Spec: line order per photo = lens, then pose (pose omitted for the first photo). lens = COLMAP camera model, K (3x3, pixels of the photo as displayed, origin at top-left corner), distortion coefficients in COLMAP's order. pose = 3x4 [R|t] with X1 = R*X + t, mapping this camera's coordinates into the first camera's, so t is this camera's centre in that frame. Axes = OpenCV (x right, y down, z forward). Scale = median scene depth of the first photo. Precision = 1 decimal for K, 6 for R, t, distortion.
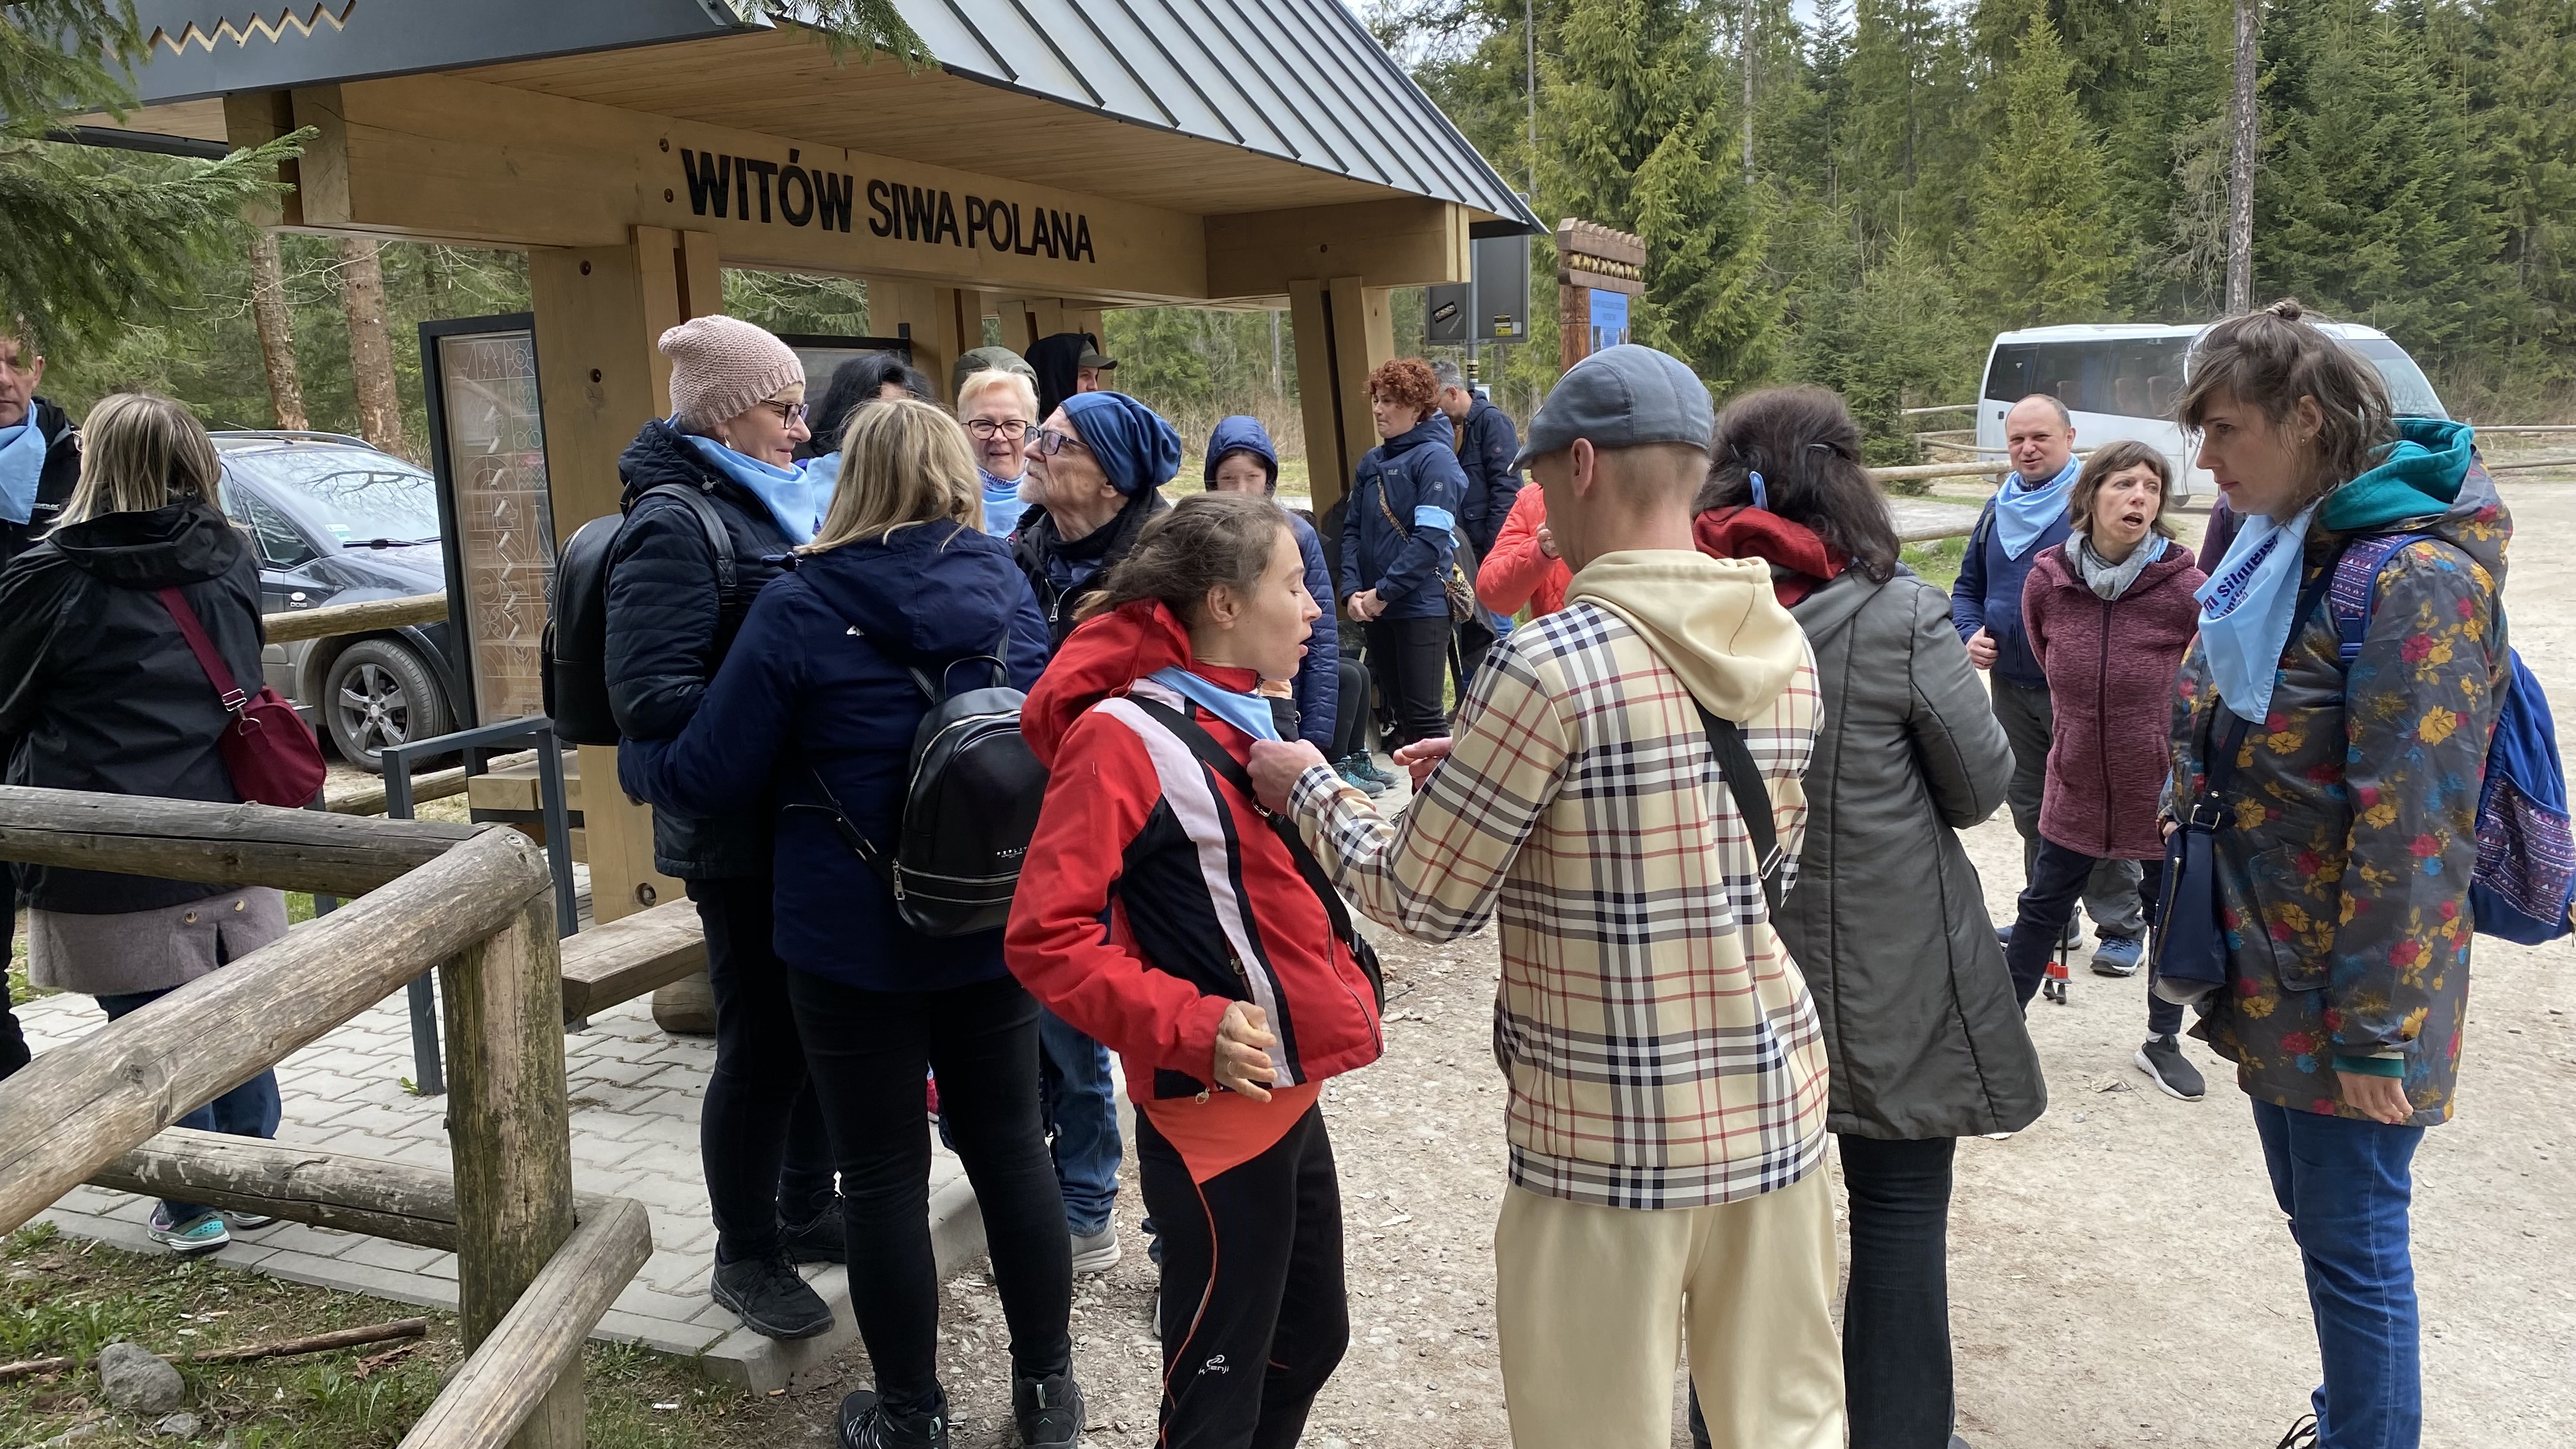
lens RADIAL K [[1976.3, 0, 1240.4], [0, 1976.3, 698.0], [0, 0, 1]] dist [0.010068, -0.012923]
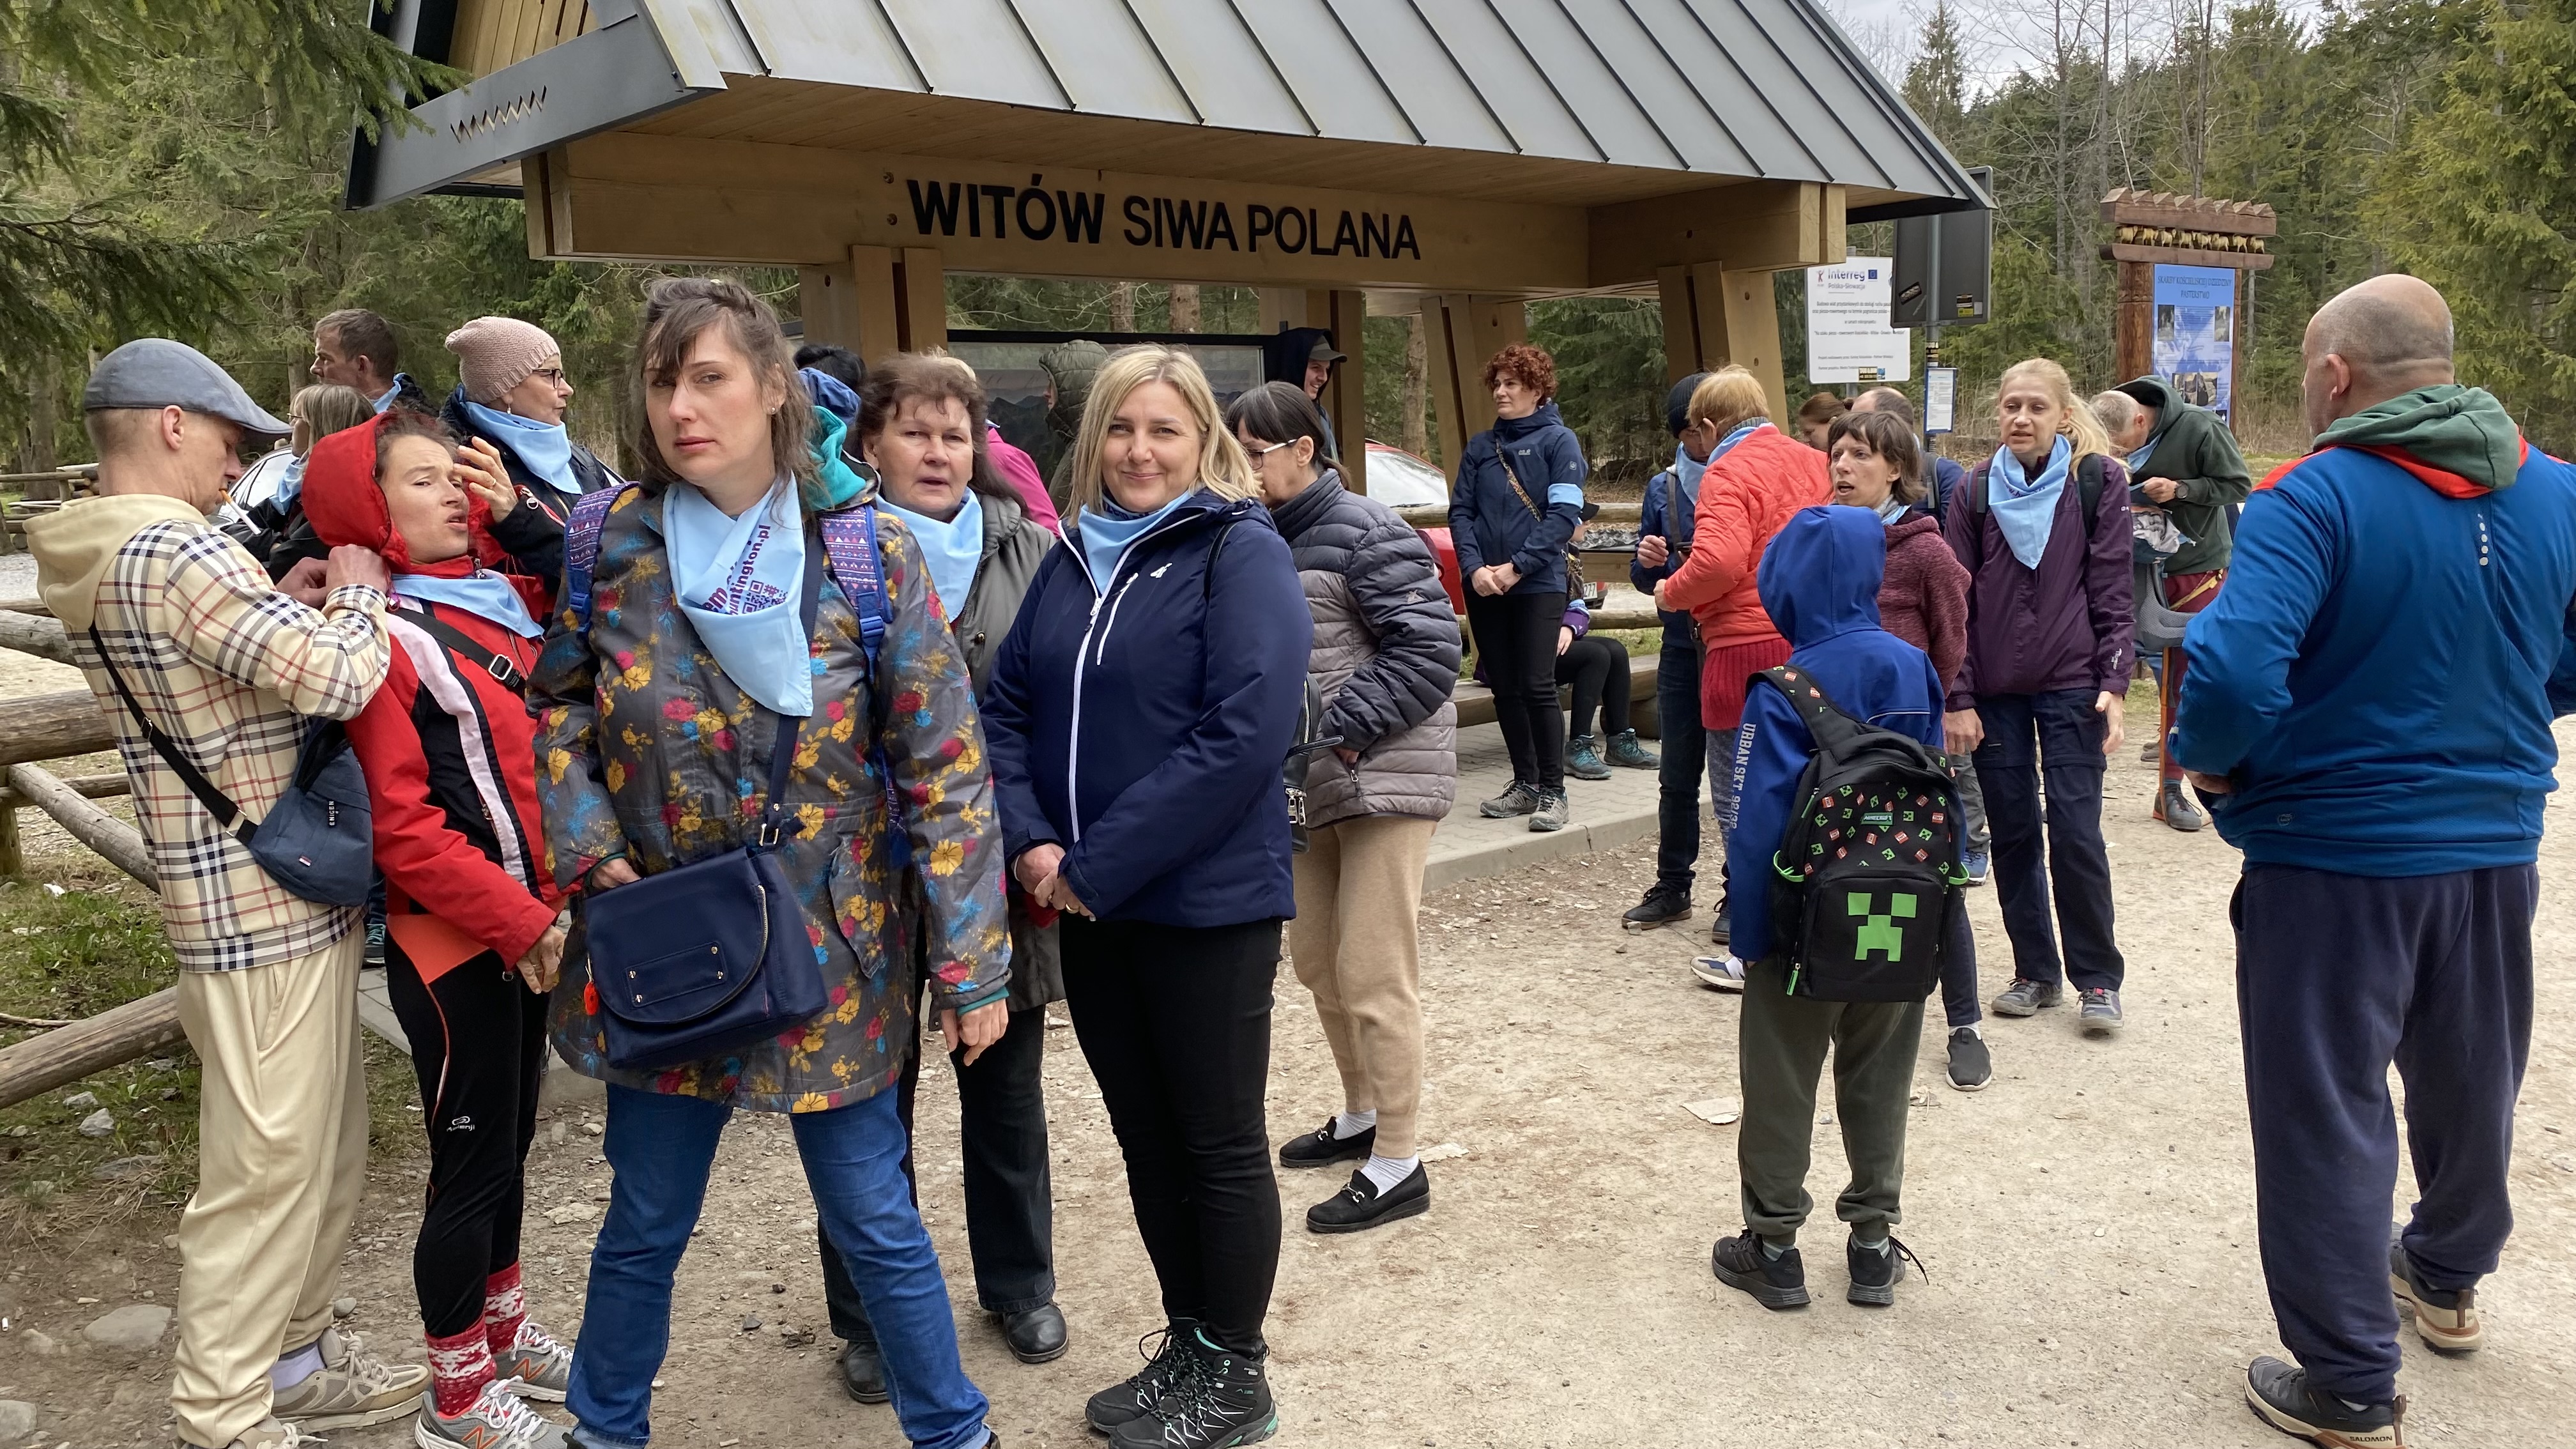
lens RADIAL K [[1976.3, 0, 1269.1], [0, 1976.3, 724.4], [0, 0, 1]] dist [0.010068, -0.012923]
pose [[0.906632, 0.062074, -0.417332, 0.373868], [-0.056298, 0.998072, 0.026149, 0.009814], [0.418150, -0.000212, 0.908378, -0.010574]]
